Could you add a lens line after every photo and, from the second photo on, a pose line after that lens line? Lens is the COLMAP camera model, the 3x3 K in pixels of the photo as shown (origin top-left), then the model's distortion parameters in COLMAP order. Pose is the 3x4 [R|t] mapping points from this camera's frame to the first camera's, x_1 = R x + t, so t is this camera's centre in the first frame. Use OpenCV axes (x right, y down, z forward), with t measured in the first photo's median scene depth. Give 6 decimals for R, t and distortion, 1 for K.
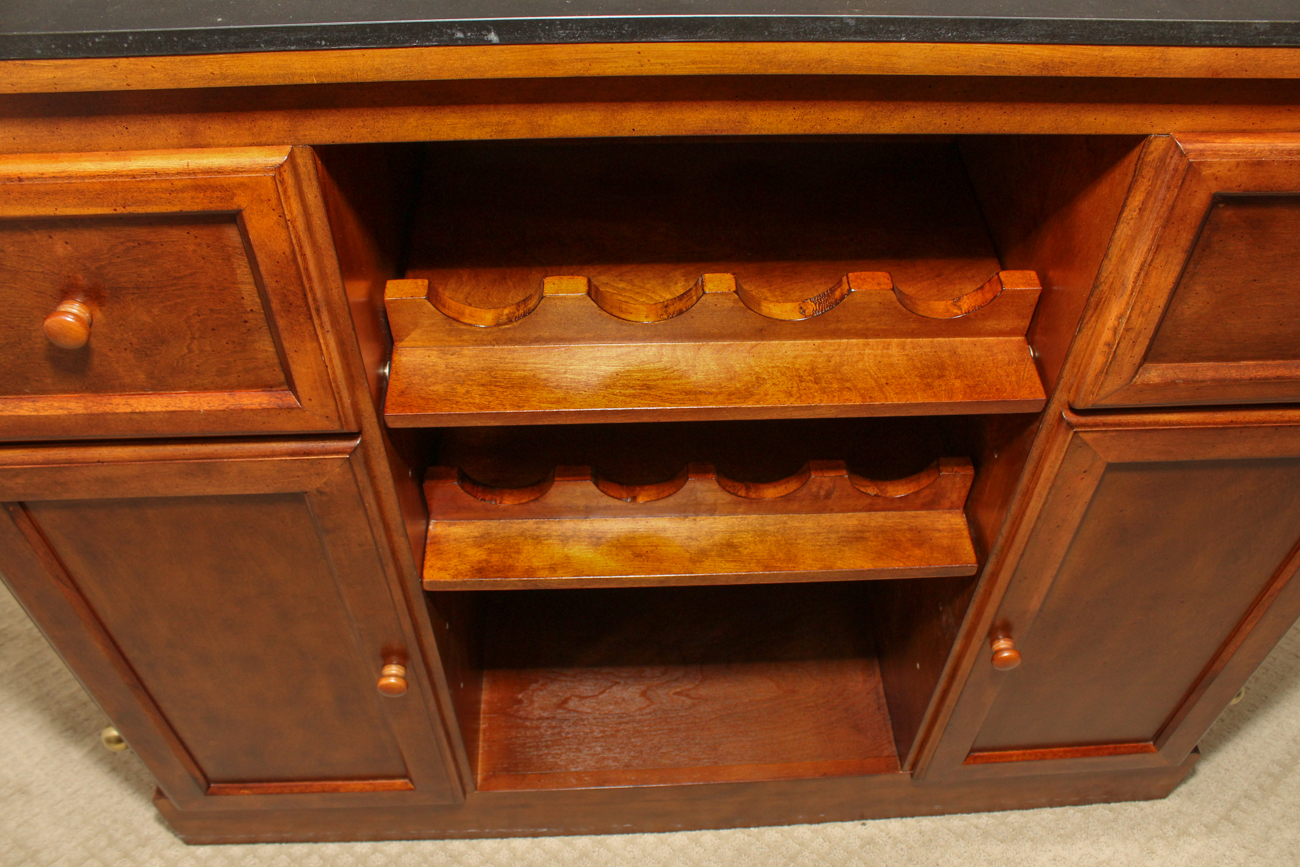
lens RADIAL K [[1082.2, 0, 650.0], [0, 1082.2, 433.5], [0, 0, 1]] dist [-0.163582, 0.132365]
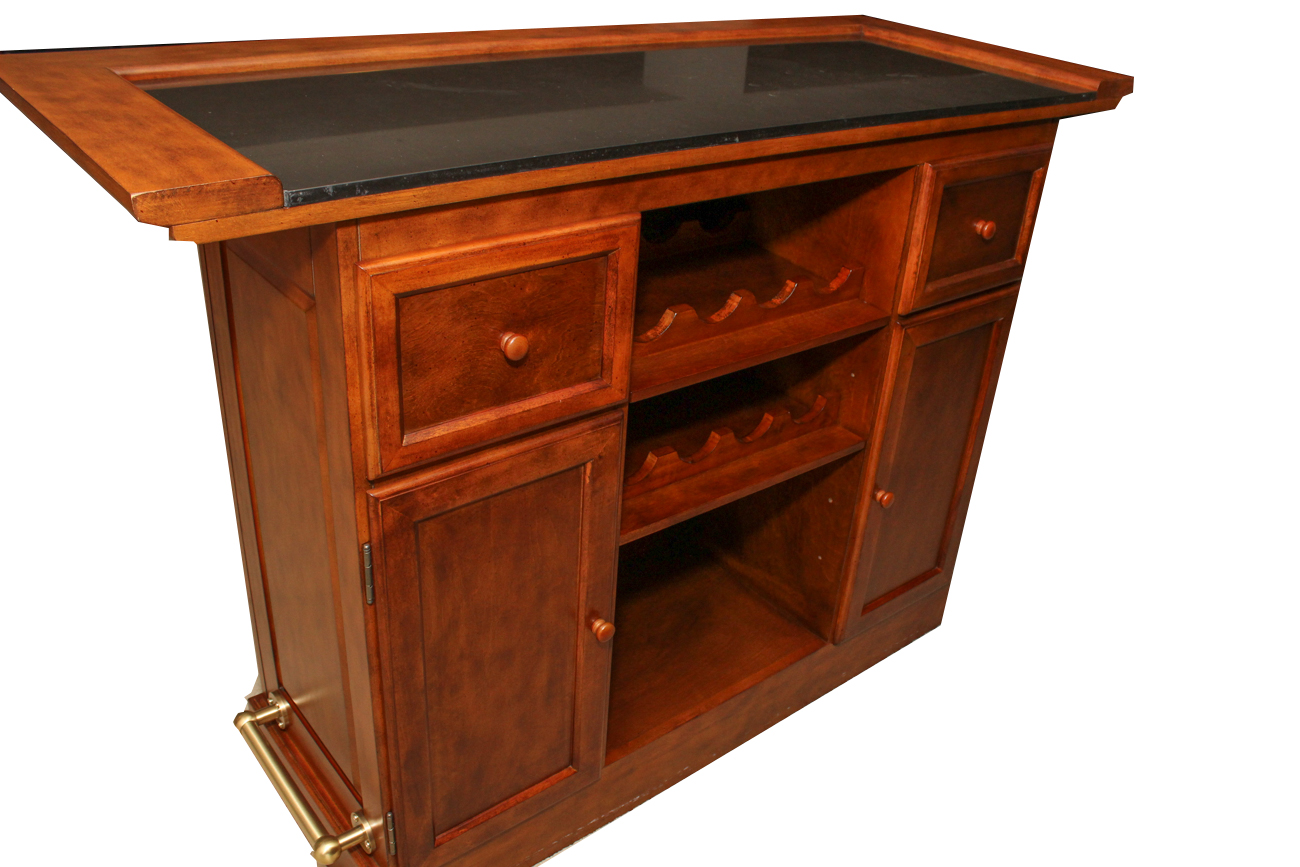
lens RADIAL K [[1082.2, 0, 650.0], [0, 1082.2, 433.5], [0, 0, 1]] dist [-0.163582, 0.132365]
pose [[0.799248, -0.249528, 0.546752, -1.222006], [0.392100, 0.905951, -0.159716, 0.336460], [-0.455477, 0.342034, 0.821920, -0.383769]]
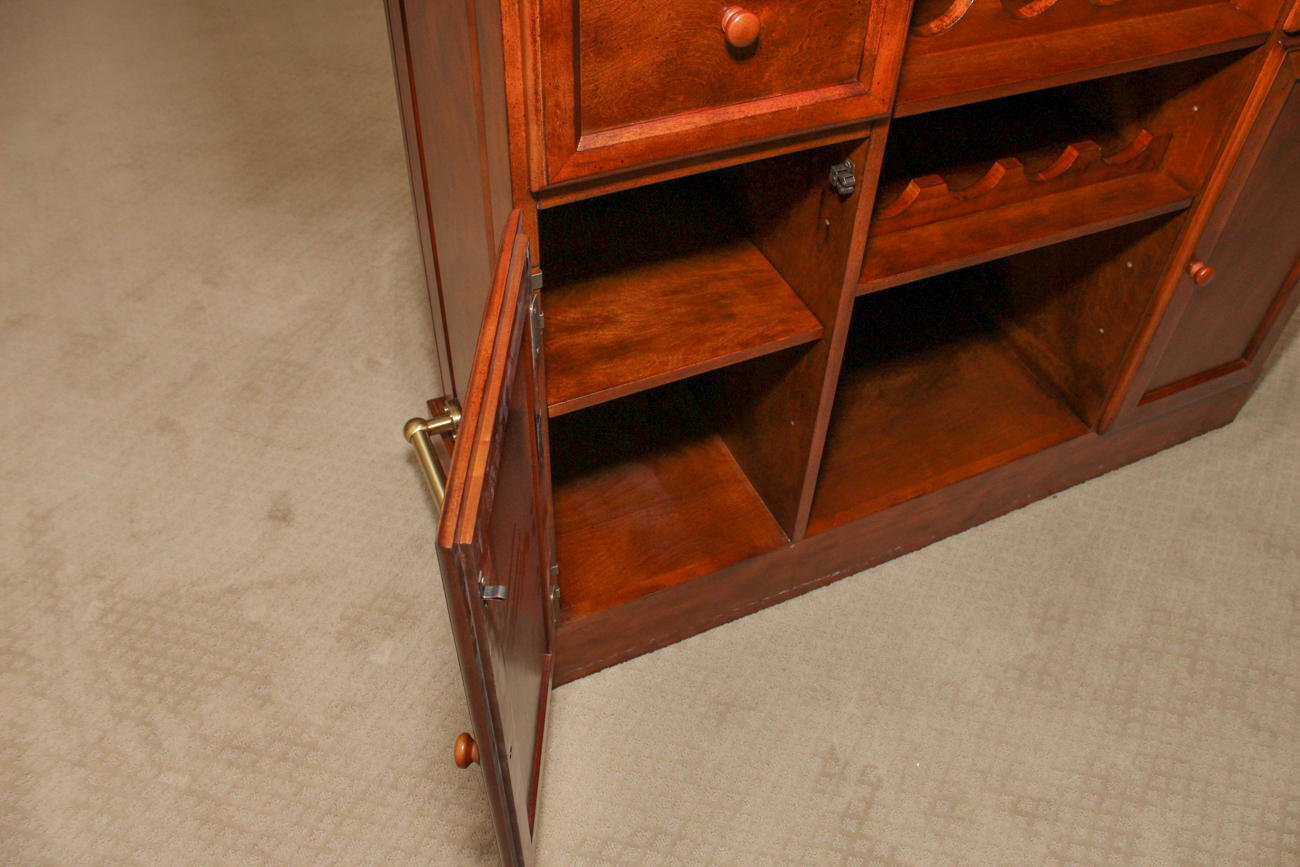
lens RADIAL K [[1082.2, 0, 650.0], [0, 1082.2, 433.5], [0, 0, 1]] dist [-0.163582, 0.132365]
pose [[0.927182, -0.257499, 0.272083, -0.999892], [0.256860, 0.965677, 0.038608, 0.243341], [-0.272685, 0.034091, 0.961499, -0.090477]]
